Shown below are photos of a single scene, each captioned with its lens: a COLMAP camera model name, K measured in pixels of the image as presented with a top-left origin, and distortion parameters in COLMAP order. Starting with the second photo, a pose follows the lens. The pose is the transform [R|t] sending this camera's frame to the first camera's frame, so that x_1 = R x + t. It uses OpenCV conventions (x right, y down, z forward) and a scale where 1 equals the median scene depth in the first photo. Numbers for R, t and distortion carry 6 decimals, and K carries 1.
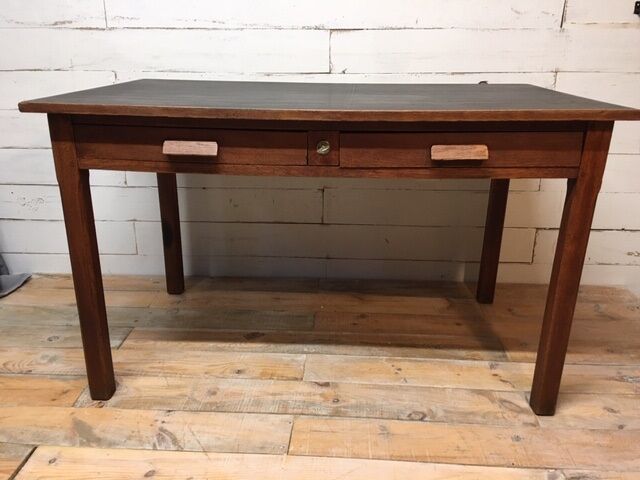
lens RADIAL K [[538.4, 0, 319.8], [0, 538.4, 236.9], [0, 0, 1]] dist [0.127329, -0.200701]
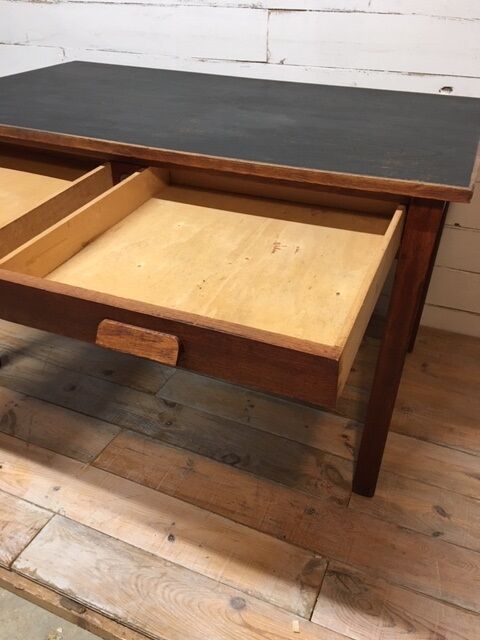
lens RADIAL K [[538.4, 0, 240.8], [0, 538.4, 319.4], [0, 0, 1]] dist [0.127329, -0.200701]
pose [[0.938030, 0.194264, -0.286987, 0.403115], [-0.123527, 0.961147, 0.246855, -0.154950], [0.323792, -0.196107, 0.925581, 0.128574]]
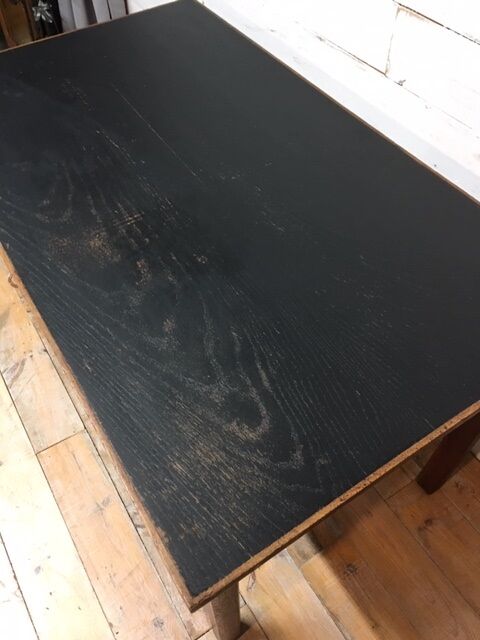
lens RADIAL K [[538.4, 0, 240.8], [0, 538.4, 319.4], [0, 0, 1]] dist [0.127329, -0.200701]
pose [[0.585361, 0.630910, -0.509221, 0.526599], [-0.259505, 0.740821, 0.619549, -0.567793], [0.768121, -0.230514, 0.597372, 0.591591]]
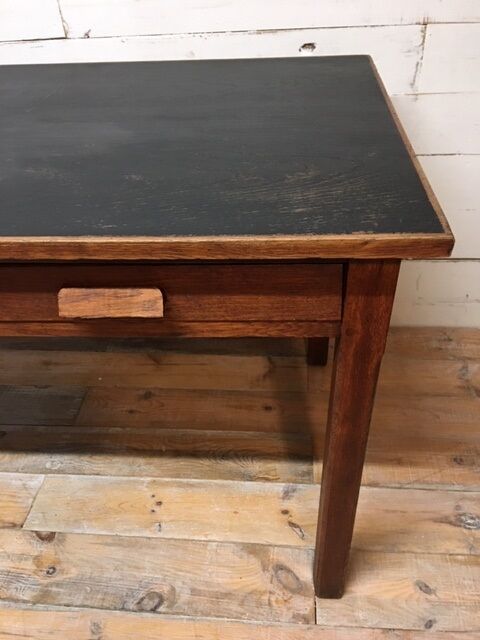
lens RADIAL K [[538.4, 0, 240.8], [0, 538.4, 319.4], [0, 0, 1]] dist [0.127329, -0.200701]
pose [[0.998314, -0.019632, -0.054630, 0.323577], [0.035430, 0.951533, 0.305498, -0.233090], [0.045985, -0.306919, 0.950624, 0.400007]]
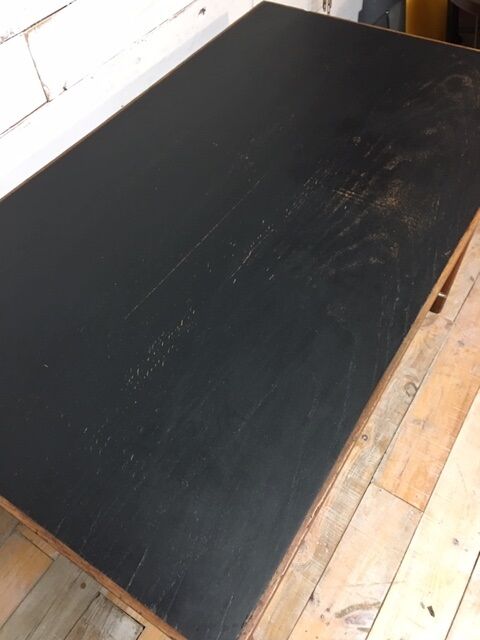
lens RADIAL K [[538.4, 0, 240.8], [0, 538.4, 319.4], [0, 0, 1]] dist [0.127329, -0.200701]
pose [[0.497957, -0.705497, 0.504294, -0.439711], [0.336957, 0.693232, 0.637095, -0.578220], [-0.799061, -0.147321, 0.582922, 0.602387]]
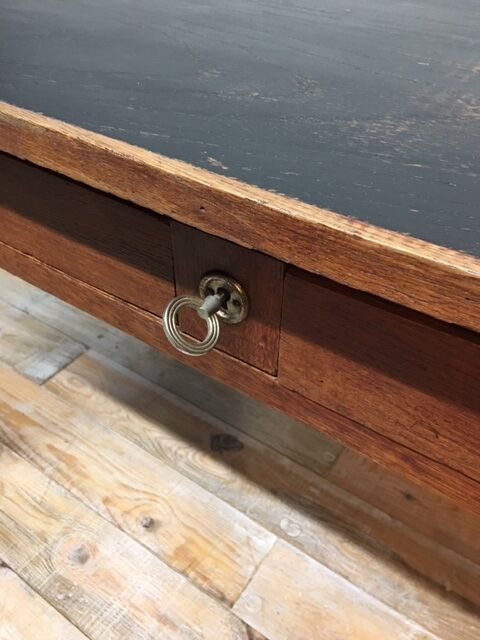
lens RADIAL K [[538.4, 0, 240.8], [0, 538.4, 319.4], [0, 0, 1]] dist [0.127329, -0.200701]
pose [[0.856416, 0.343973, -0.385013, 0.087551], [-0.192331, 0.904615, 0.380370, -0.199849], [0.479125, -0.251705, 0.840883, 0.646986]]
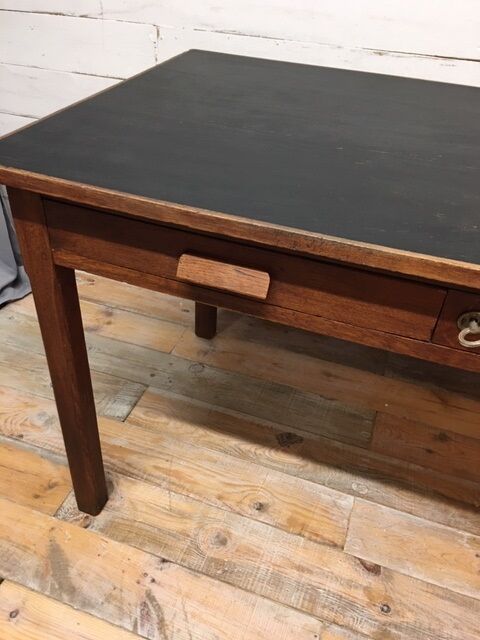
lens RADIAL K [[534.0, 0, 240.0], [0, 534.0, 320.0], [0, 0, 1]] dist [0.147292, -0.222348]
pose [[0.958337, 0.201032, -0.202922, -0.080266], [-0.132510, 0.942228, 0.307648, -0.237592], [0.253046, -0.267941, 0.929610, 0.383576]]
